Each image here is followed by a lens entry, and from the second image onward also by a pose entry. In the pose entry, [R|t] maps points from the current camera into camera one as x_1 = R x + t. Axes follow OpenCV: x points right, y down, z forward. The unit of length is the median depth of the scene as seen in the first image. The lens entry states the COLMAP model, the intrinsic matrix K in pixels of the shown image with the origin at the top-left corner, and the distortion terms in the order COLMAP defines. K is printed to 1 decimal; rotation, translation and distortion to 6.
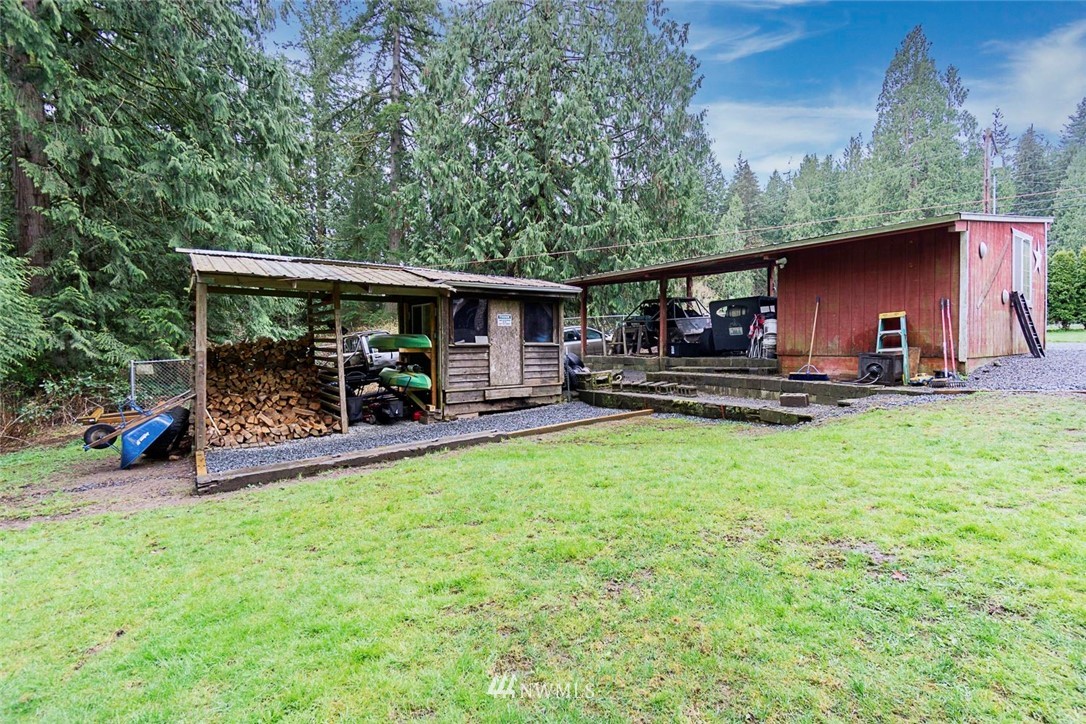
lens RADIAL K [[510.1, 0, 543.7], [0, 510.1, 354.4], [0, 0, 1]] dist [-0.002163, 0.000317]
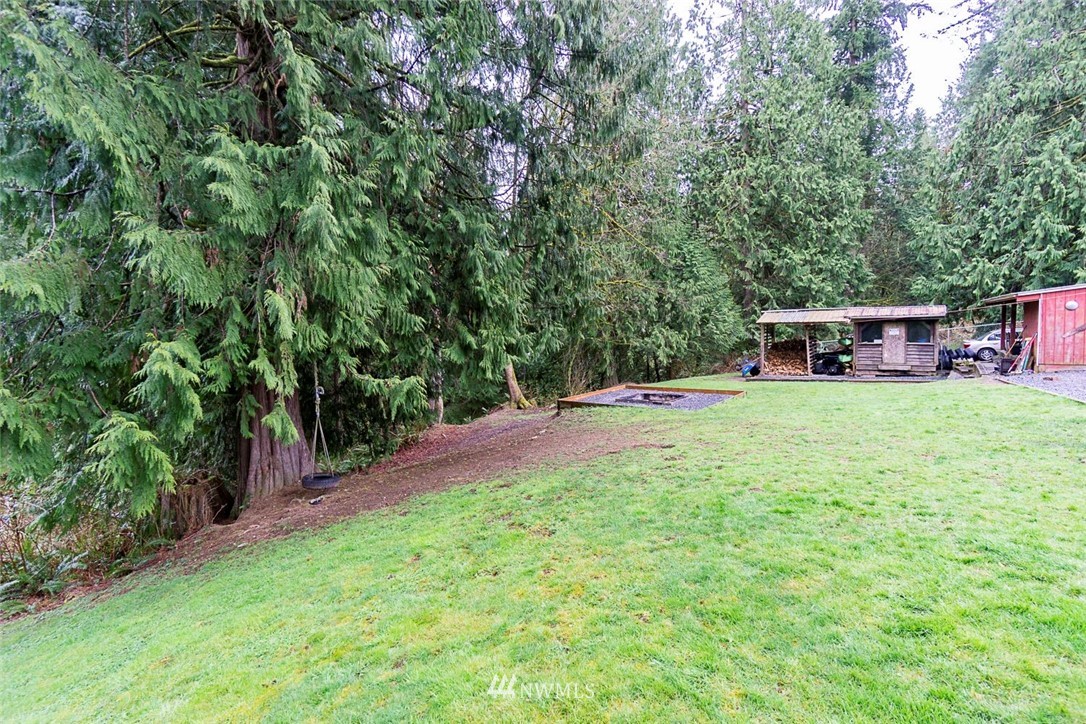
lens RADIAL K [[510.1, 0, 543.7], [0, 510.1, 354.4], [0, 0, 1]] dist [-0.002163, 0.000317]
pose [[0.307650, 0.054180, -0.949956, 1.312670], [-0.000121, 0.998380, 0.056902, -0.084526], [0.951500, -0.017391, 0.307158, -0.879902]]
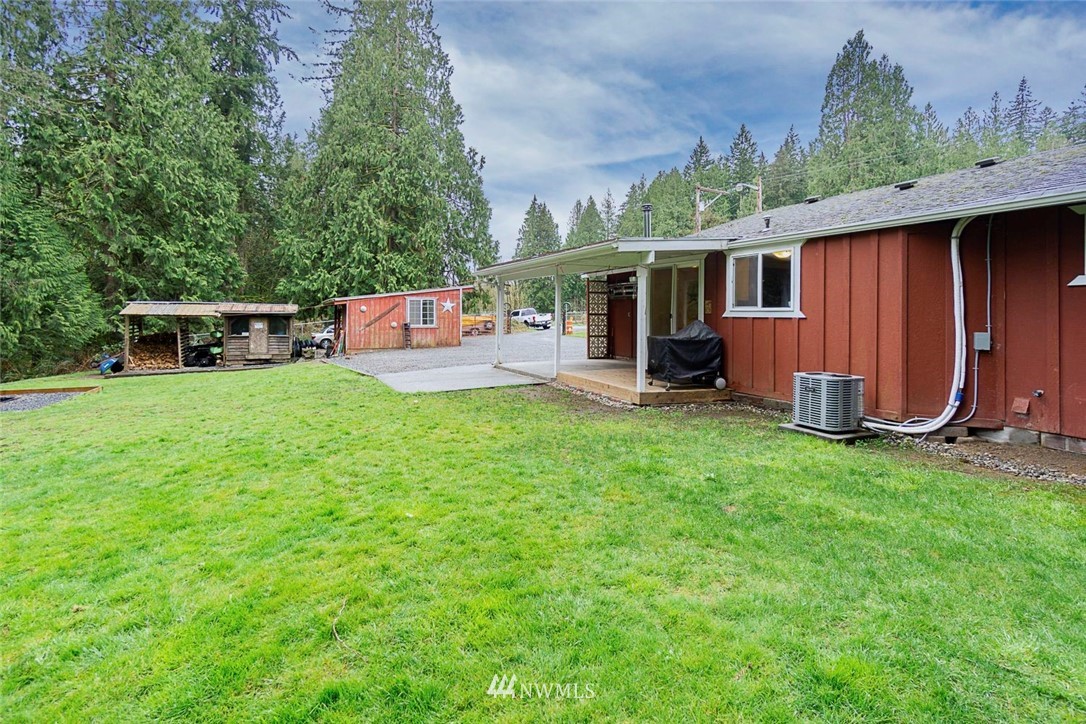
lens RADIAL K [[529.0, 0, 526.2], [0, 529.0, 308.5], [0, 0, 1]] dist [-0.001641, -0.000505]
pose [[0.976670, 0.014632, -0.214249, 1.507679], [-0.022251, 0.999201, -0.033196, -0.083982], [0.213592, 0.037189, 0.976215, -1.021031]]
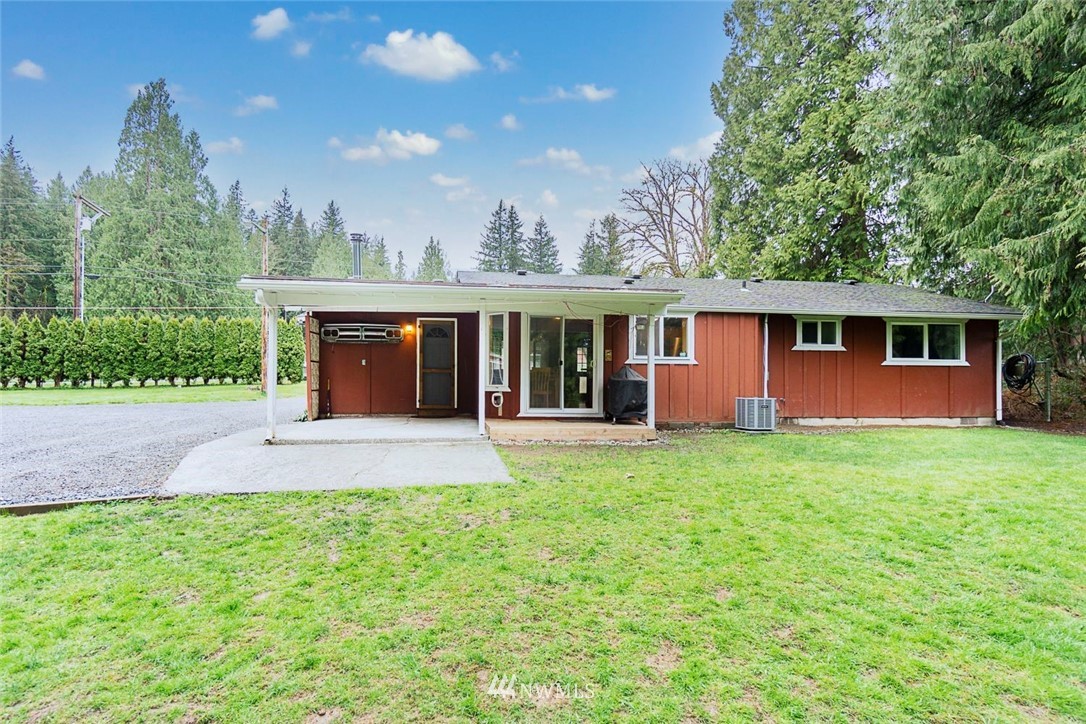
lens RADIAL K [[521.3, 0, 500.0], [0, 521.3, 378.4], [0, 0, 1]] dist [-0.001615, -0.000506]
pose [[0.478974, 0.006914, 0.877802, 0.727092], [0.014095, 0.999780, -0.015565, -0.066666], [-0.877716, 0.019828, 0.478771, -0.478480]]
